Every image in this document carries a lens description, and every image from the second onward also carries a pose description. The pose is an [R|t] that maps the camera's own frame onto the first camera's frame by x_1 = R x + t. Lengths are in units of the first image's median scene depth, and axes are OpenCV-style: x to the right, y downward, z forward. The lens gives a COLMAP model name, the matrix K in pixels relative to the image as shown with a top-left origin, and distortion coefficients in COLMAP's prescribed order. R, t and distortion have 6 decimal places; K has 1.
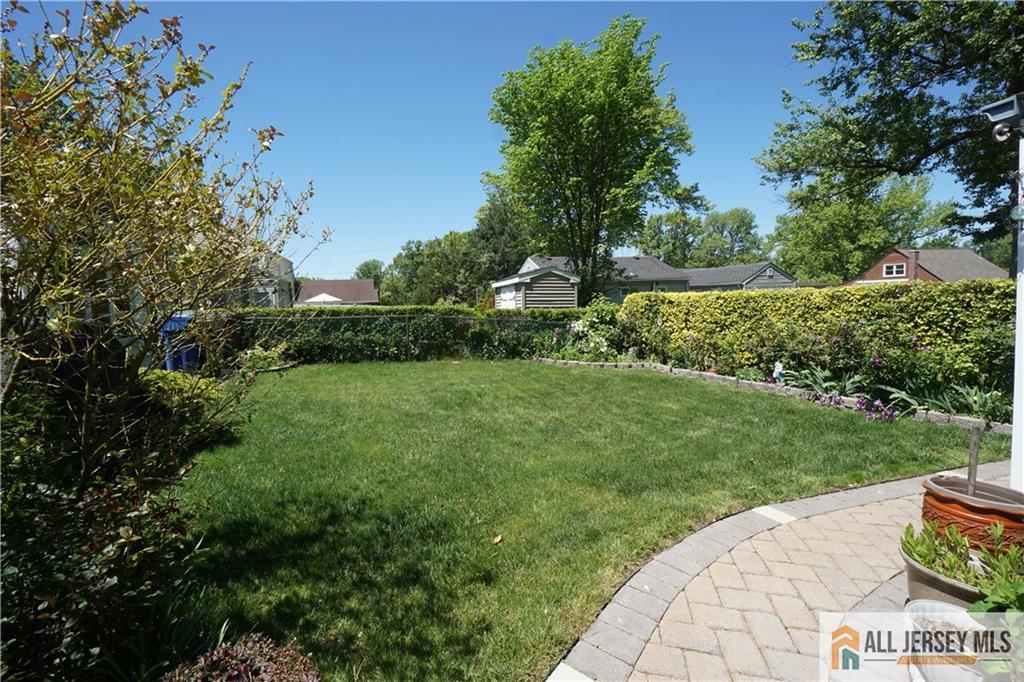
lens RADIAL K [[464.4, 0, 500.4], [0, 464.4, 328.2], [0, 0, 1]] dist [-0.017875, 0.000633]
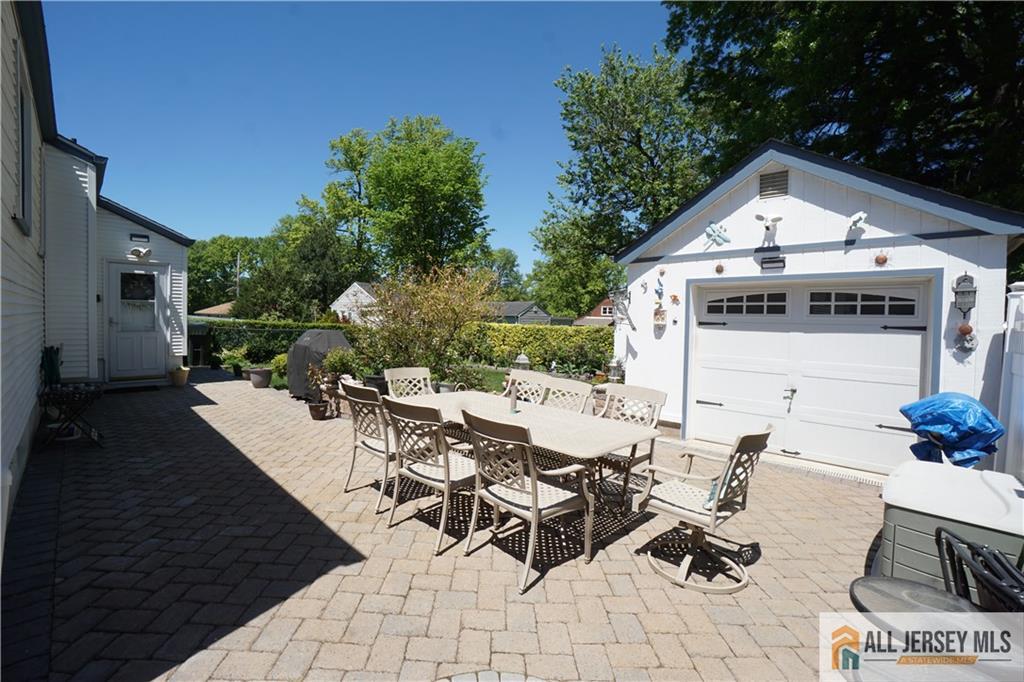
lens RADIAL K [[464.4, 0, 500.4], [0, 464.4, 328.2], [0, 0, 1]] dist [-0.017875, 0.000633]
pose [[0.887123, 0.043883, 0.459442, -0.199793], [-0.024363, 0.998534, -0.048334, 0.011345], [-0.460889, 0.031685, 0.886892, -0.257585]]
